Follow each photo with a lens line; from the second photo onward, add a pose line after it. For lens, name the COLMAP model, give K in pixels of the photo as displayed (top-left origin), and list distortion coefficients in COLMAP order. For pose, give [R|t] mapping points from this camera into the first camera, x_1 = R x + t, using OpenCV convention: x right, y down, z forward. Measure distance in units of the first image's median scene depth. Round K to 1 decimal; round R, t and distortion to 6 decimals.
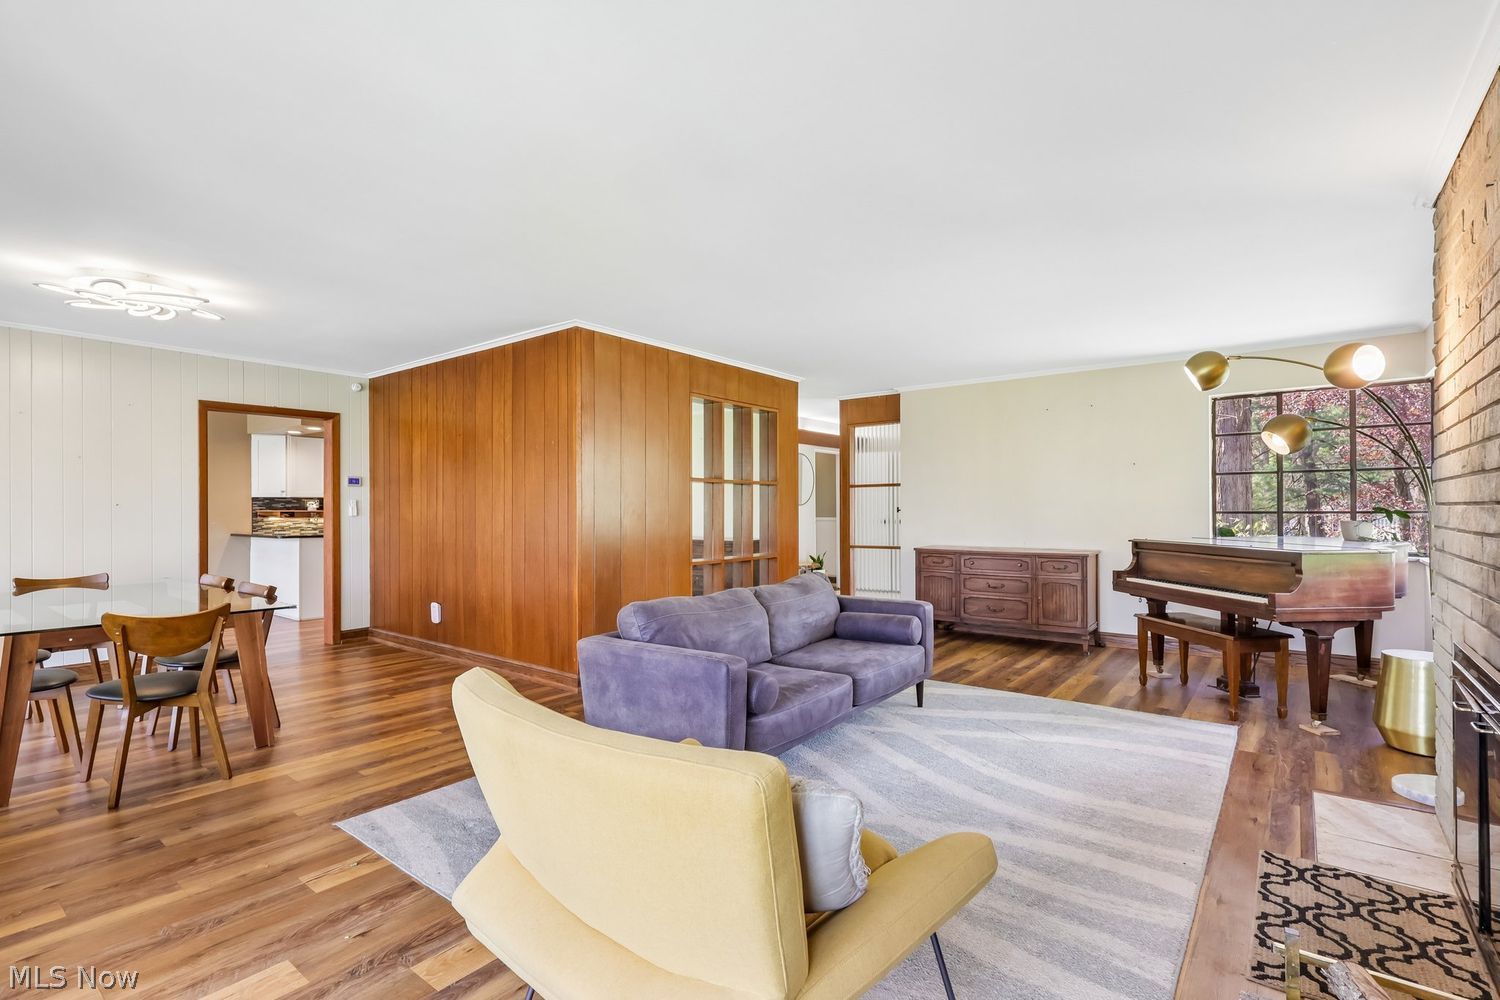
lens RADIAL K [[700.0, 0, 745.8], [0, 700.0, 516.1], [0, 0, 1]] dist [-0.000590, 0.000548]
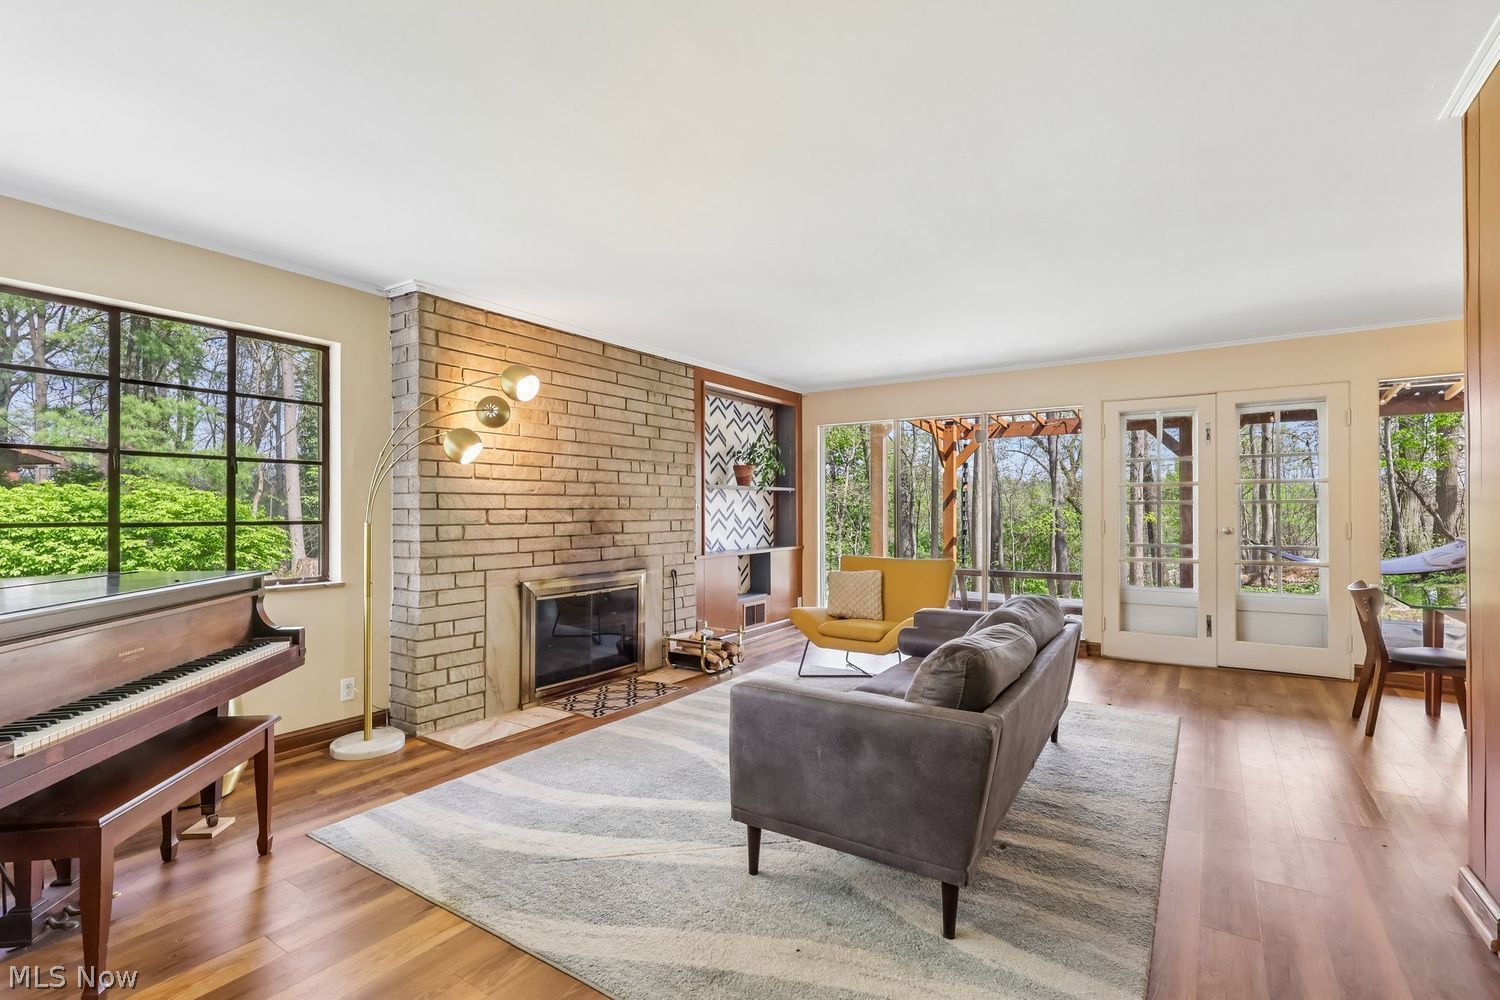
lens RADIAL K [[700.0, 0, 745.8], [0, 700.0, 516.1], [0, 0, 1]] dist [-0.000590, 0.000548]
pose [[-0.996067, 0.006635, -0.088358, 0.397055], [0.005103, 0.999833, 0.017559, -0.020785], [0.088460, 0.017039, -0.995934, 2.017868]]
